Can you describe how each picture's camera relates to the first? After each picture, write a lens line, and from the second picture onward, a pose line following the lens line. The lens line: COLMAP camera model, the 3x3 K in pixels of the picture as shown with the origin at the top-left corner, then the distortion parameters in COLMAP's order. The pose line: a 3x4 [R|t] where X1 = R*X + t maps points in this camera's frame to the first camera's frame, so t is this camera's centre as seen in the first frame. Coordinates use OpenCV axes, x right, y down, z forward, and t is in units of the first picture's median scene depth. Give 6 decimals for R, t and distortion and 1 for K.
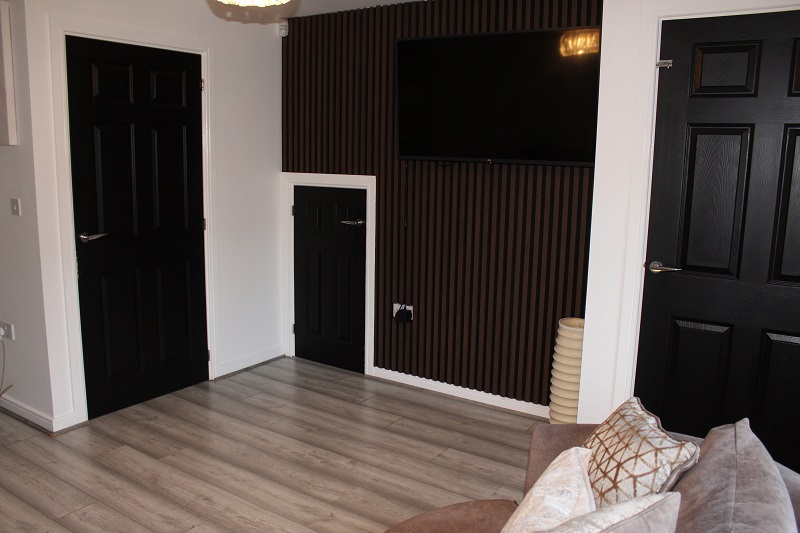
lens RADIAL K [[667.3, 0, 402.5], [0, 667.3, 265.6], [0, 0, 1]] dist [-0.129945, 0.094534]
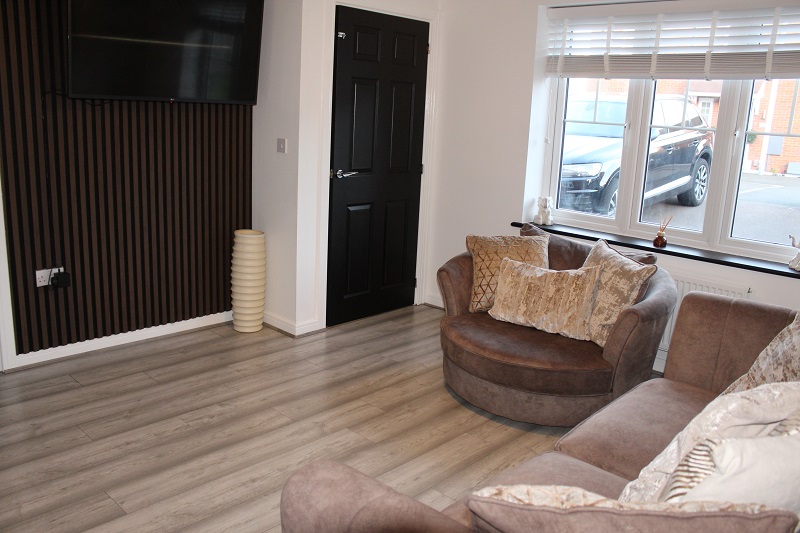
lens RADIAL K [[667.3, 0, 399.2], [0, 667.3, 269.3], [0, 0, 1]] dist [-0.129945, 0.094534]
pose [[0.173173, -0.248472, 0.953033, -0.874883], [0.116842, 0.966003, 0.230623, -0.098163], [-0.977936, 0.071417, 0.196318, 0.482031]]
